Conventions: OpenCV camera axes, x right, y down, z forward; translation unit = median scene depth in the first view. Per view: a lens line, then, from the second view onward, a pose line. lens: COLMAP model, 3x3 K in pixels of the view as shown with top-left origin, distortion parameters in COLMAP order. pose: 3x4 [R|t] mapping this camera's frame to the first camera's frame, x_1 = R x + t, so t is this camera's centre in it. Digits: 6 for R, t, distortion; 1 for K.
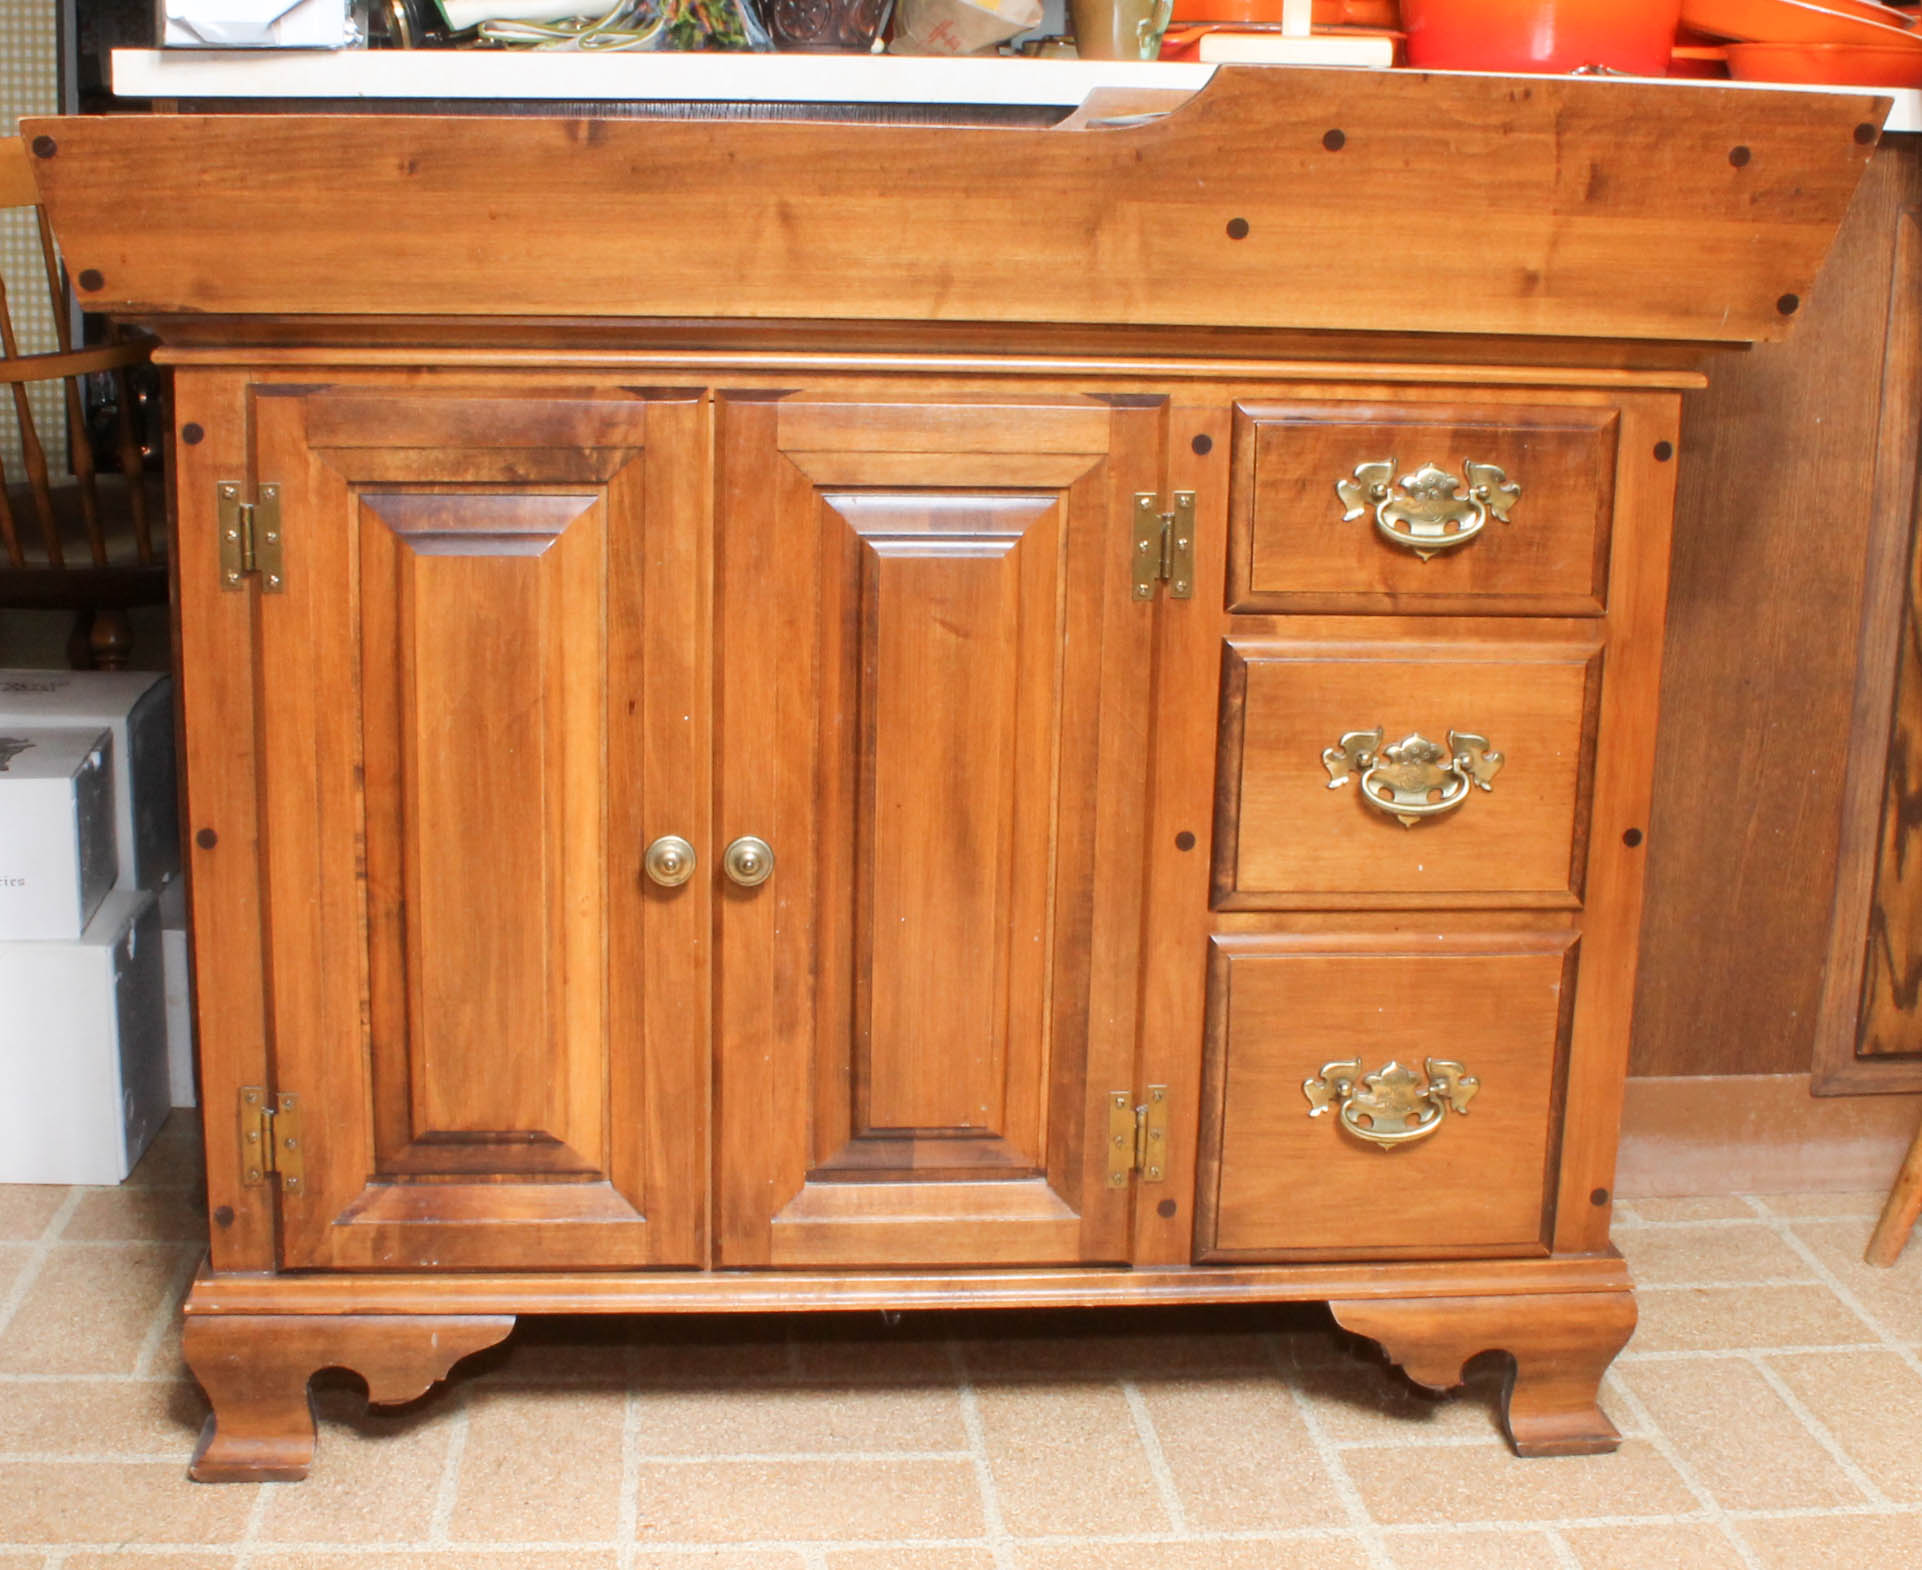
lens RADIAL K [[2606.5, 0, 900.1], [0, 2606.5, 704.6], [0, 0, 1]] dist [-0.154519, 0.133400]
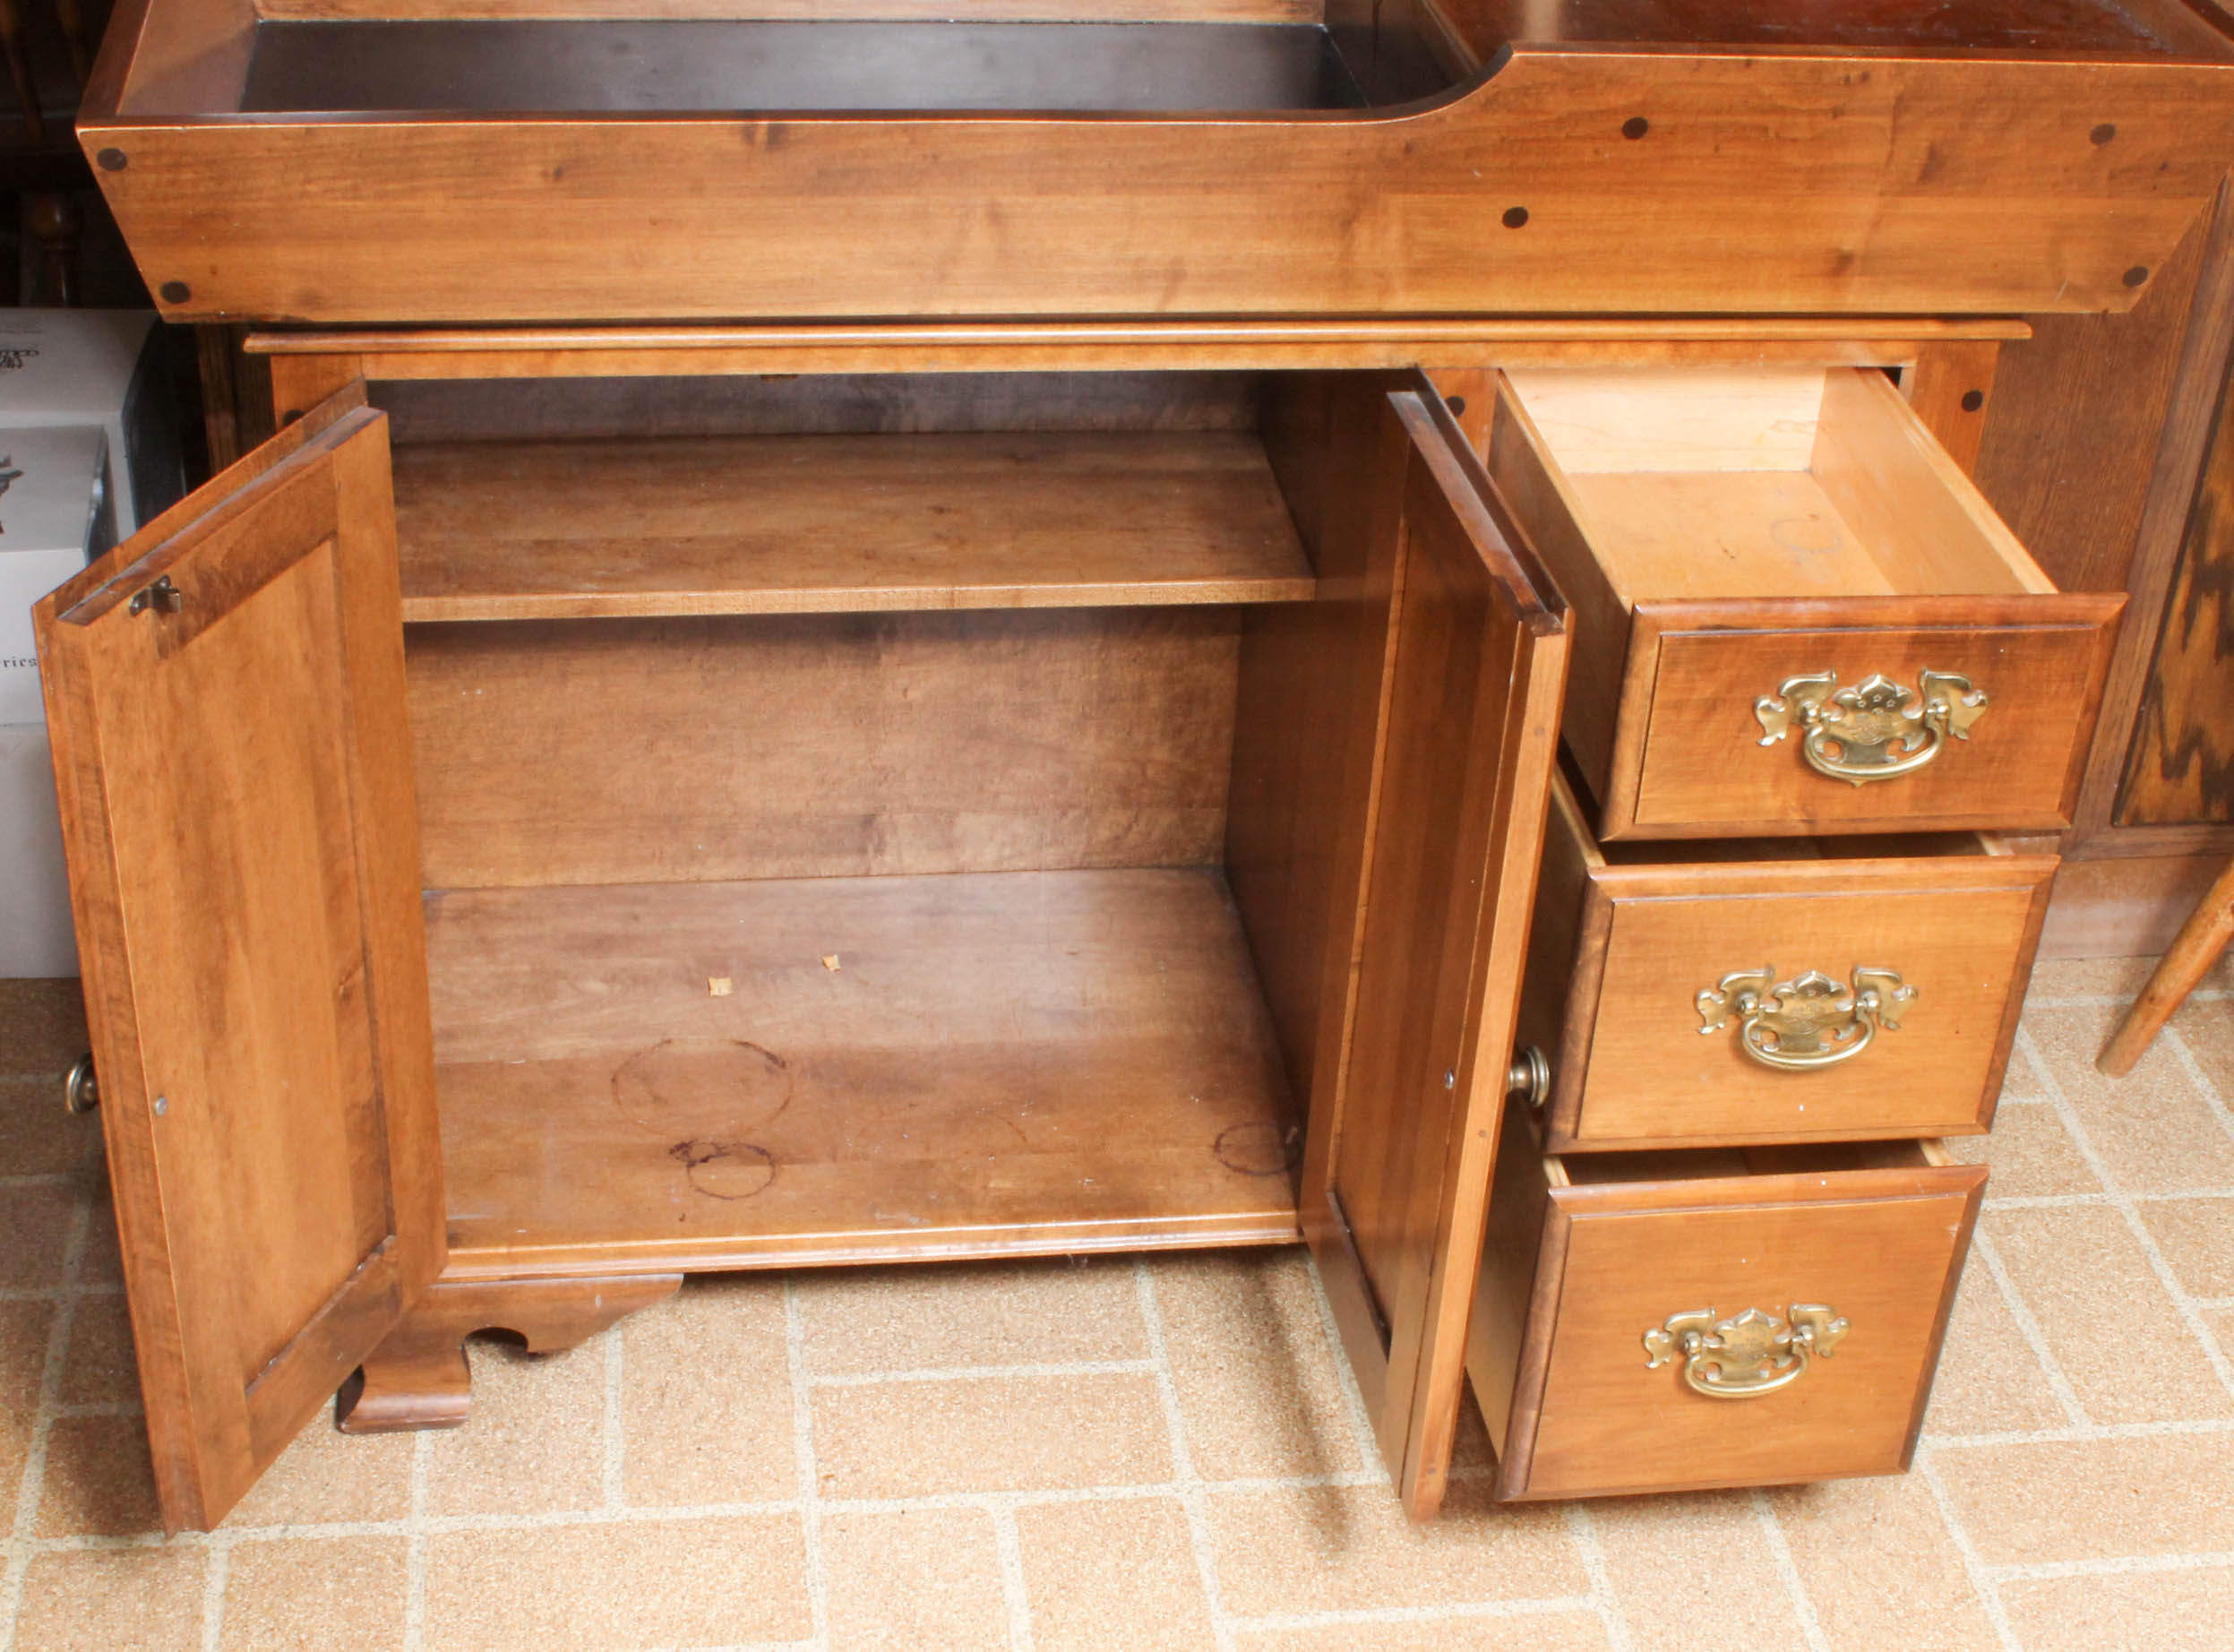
lens RADIAL K [[3306.3, 0, 1117.5], [0, 3306.3, 887.9], [0, 0, 1]] dist [-0.077612, 0.092071]
pose [[0.997894, -0.005353, 0.064638, -0.068603], [-0.018303, 0.932840, 0.359826, -0.339366], [-0.062223, -0.360252, 0.930778, -0.088921]]
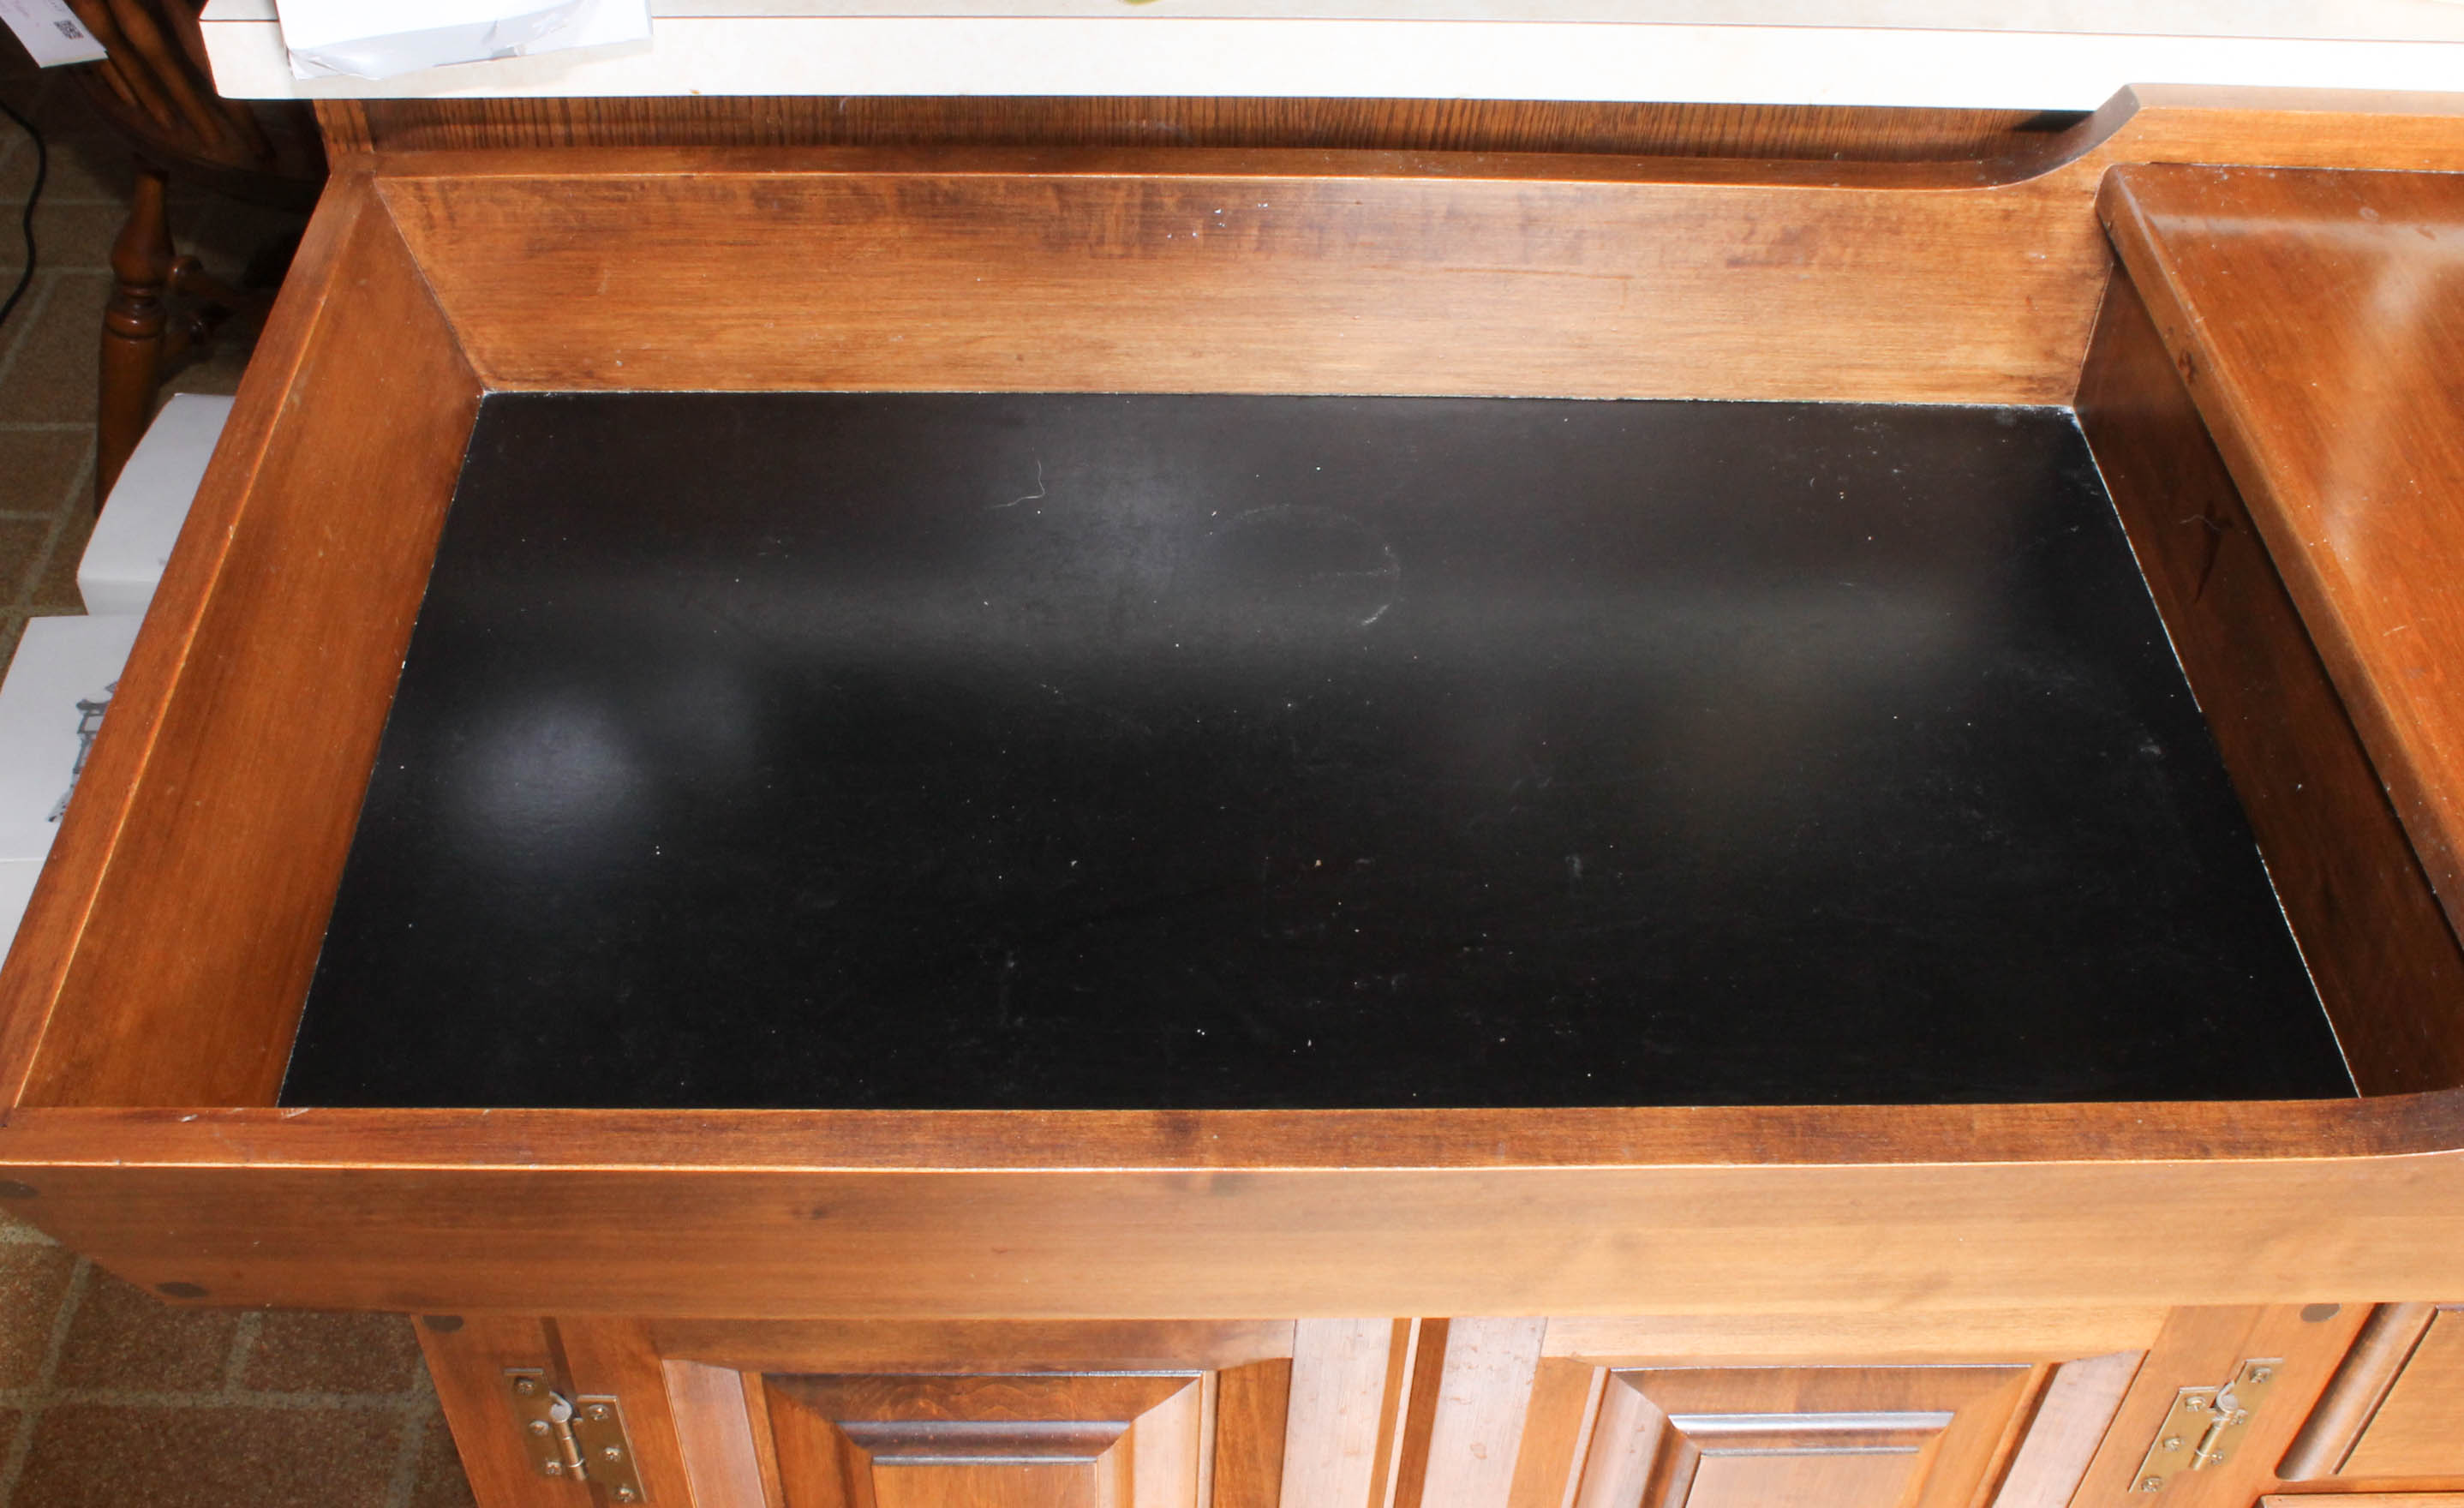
lens RADIAL K [[2539.2, 0, 1230.9], [0, 2539.2, 683.8], [0, 0, 1]] dist [-0.072617, 0.021047]
pose [[0.998456, 0.045105, -0.032423, -0.095382], [-0.021759, 0.854603, 0.518826, -0.461948], [0.051110, -0.517320, 0.854265, 0.598467]]
